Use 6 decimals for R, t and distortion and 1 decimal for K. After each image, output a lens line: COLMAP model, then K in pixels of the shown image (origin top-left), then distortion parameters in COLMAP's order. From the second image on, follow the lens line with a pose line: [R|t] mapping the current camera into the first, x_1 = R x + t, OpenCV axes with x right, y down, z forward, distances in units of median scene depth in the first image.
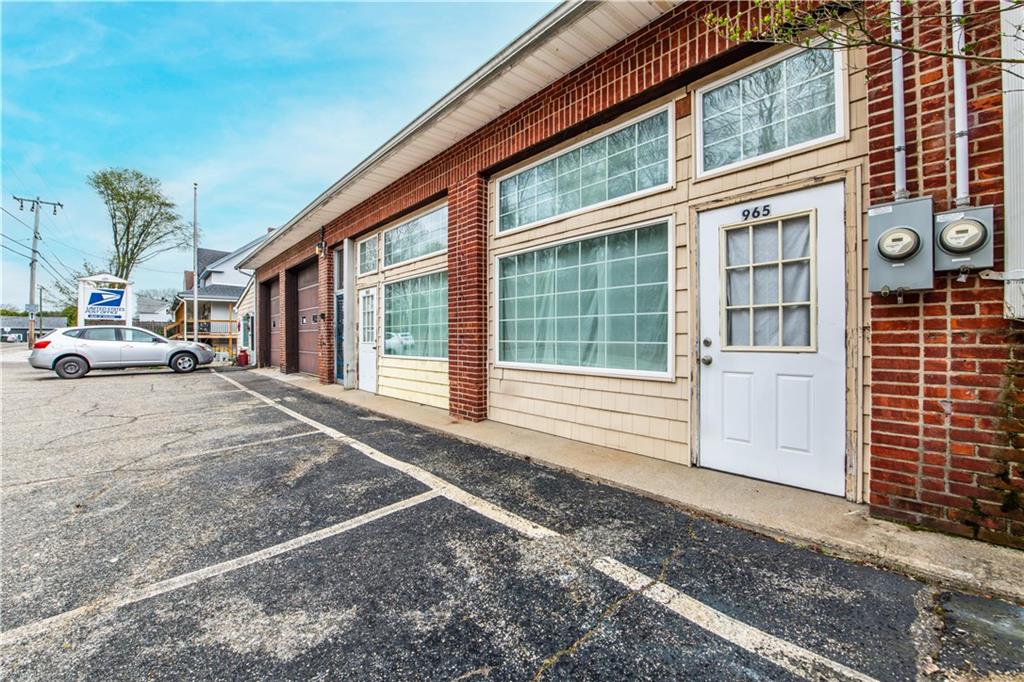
lens RADIAL K [[419.3, 0, 507.1], [0, 419.3, 338.2], [0, 0, 1]] dist [-0.005634, -0.001335]
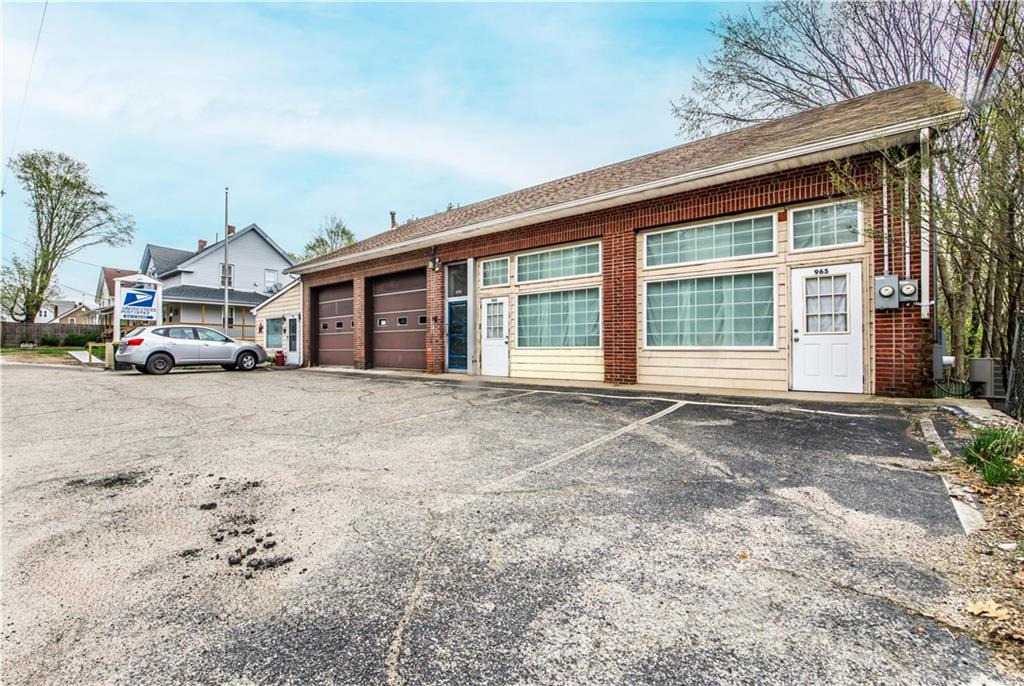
lens RADIAL K [[452.8, 0, 502.2], [0, 452.8, 343.6], [0, 0, 1]] dist [-0.004317, -0.000323]
pose [[0.987956, 0.004567, 0.154667, -1.306191], [-0.002948, 0.999938, -0.010696, 0.100895], [-0.154707, 0.010112, 0.987909, -0.993059]]
